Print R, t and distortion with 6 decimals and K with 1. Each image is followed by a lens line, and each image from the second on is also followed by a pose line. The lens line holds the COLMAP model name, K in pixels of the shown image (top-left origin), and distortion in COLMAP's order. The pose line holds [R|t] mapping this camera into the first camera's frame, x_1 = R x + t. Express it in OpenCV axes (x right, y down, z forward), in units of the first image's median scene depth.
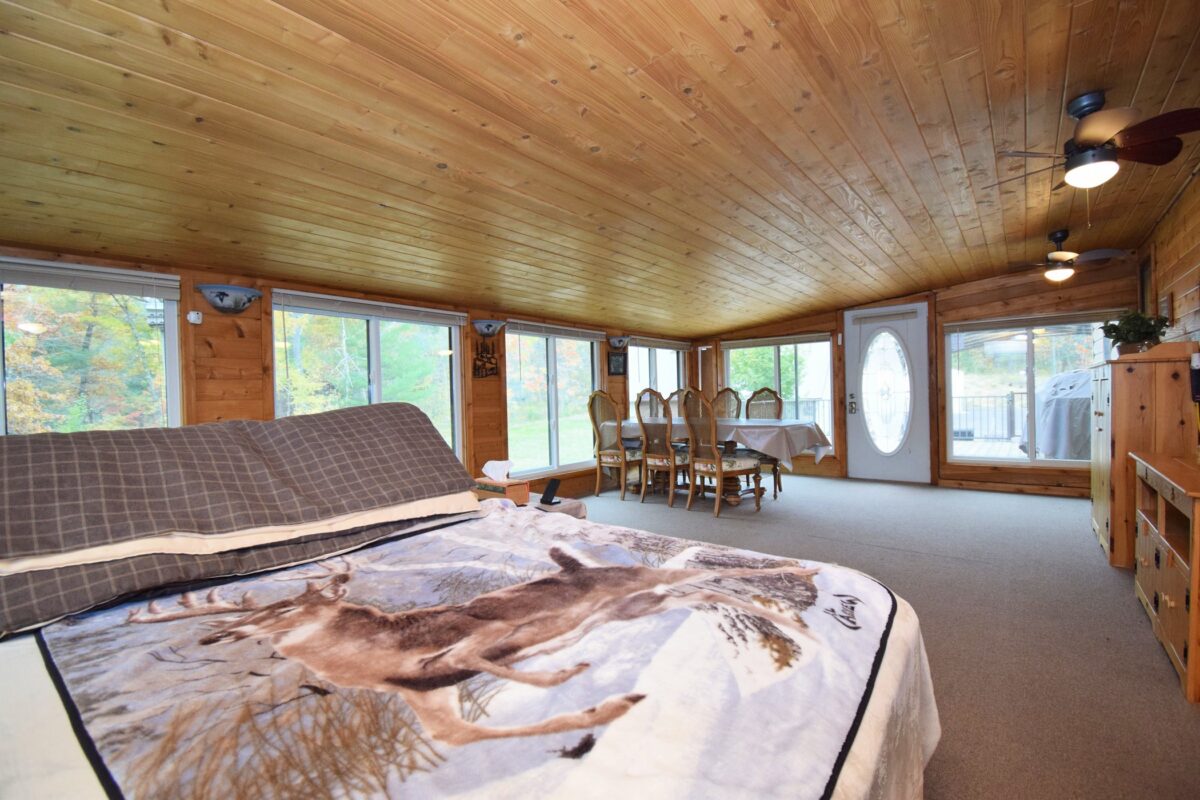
lens RADIAL K [[538.9, 0, 594.0], [0, 538.9, 402.4], [0, 0, 1]] dist [0.004076, 0.000046]
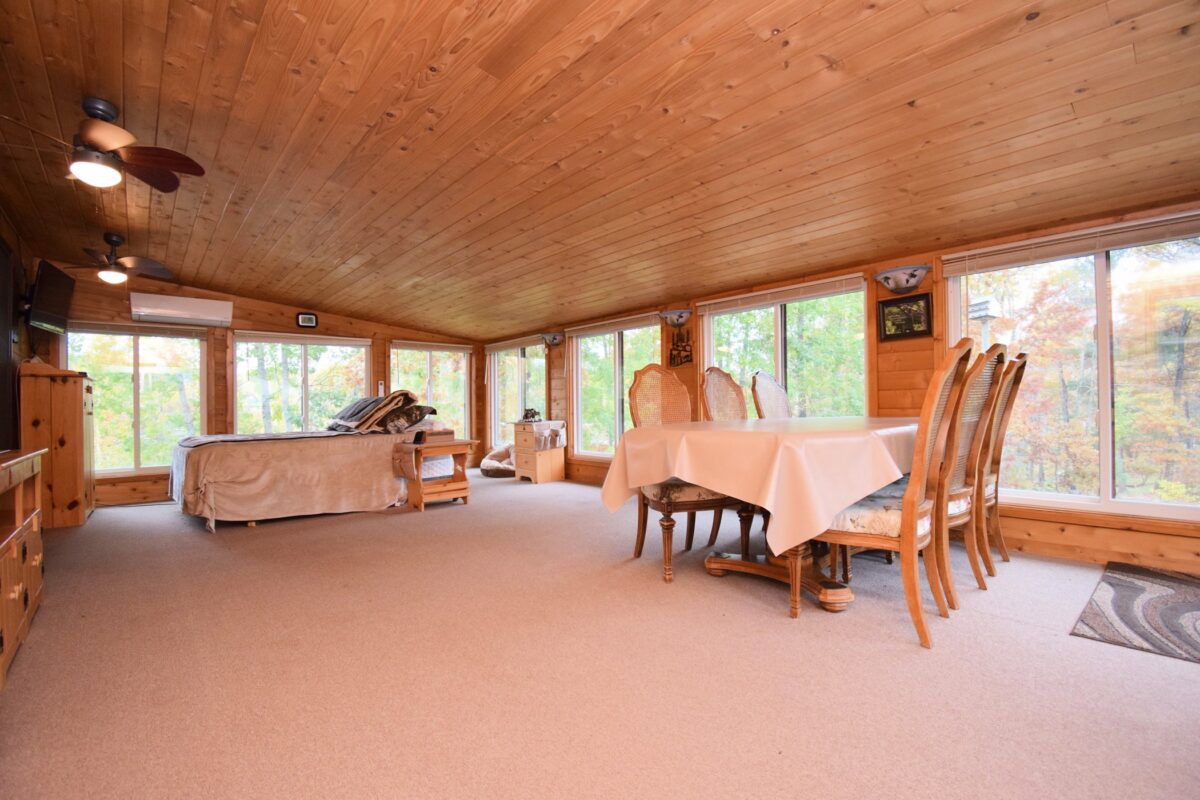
lens RADIAL K [[528.5, 0, 600.0], [0, 528.5, 400.0], [0, 0, 1]] dist [0.010181, -0.014389]
pose [[-0.159655, 0.012047, -0.987099, 0.661822], [0.005418, 0.999921, 0.011327, 0.006805], [0.987158, -0.003540, -0.159707, 0.795246]]
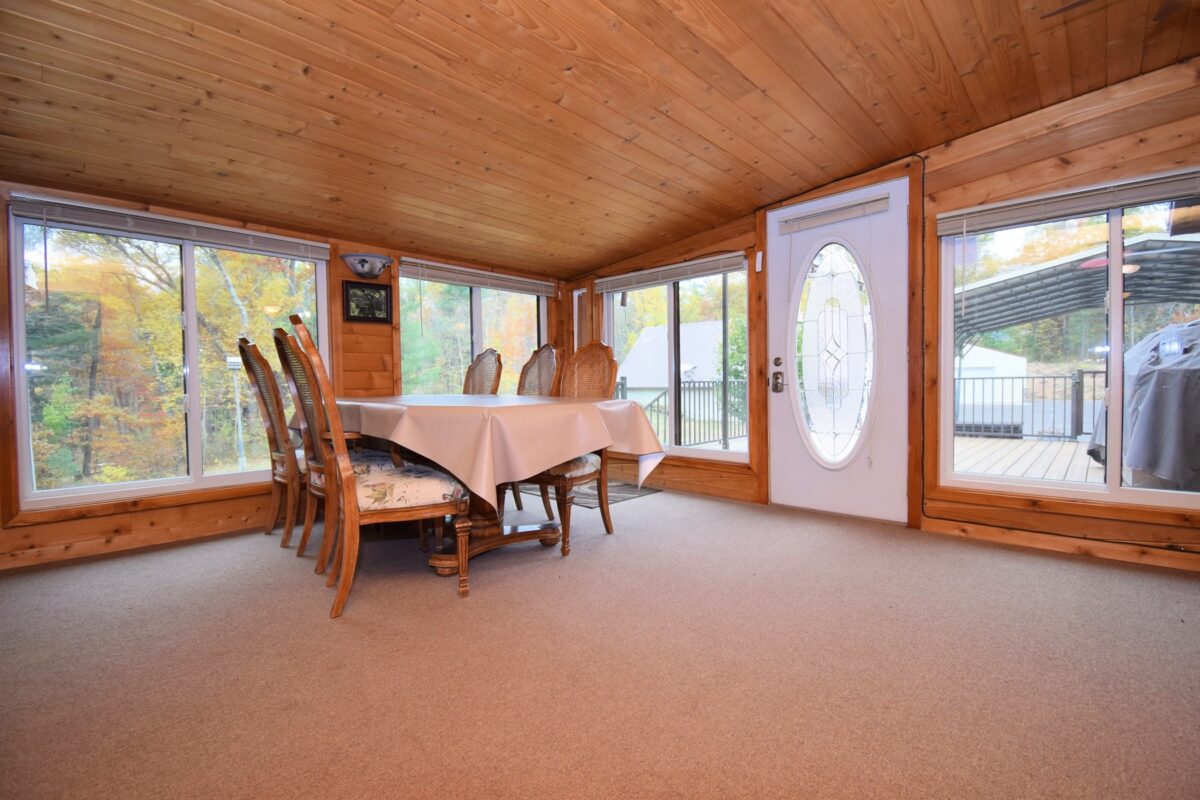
lens RADIAL K [[528.5, 0, 600.0], [0, 528.5, 400.0], [0, 0, 1]] dist [0.010181, -0.014389]
pose [[0.996497, 0.013547, -0.082527, 0.356447], [-0.012012, 0.999746, 0.019058, 0.021986], [0.082764, -0.017999, 0.996407, 0.450264]]
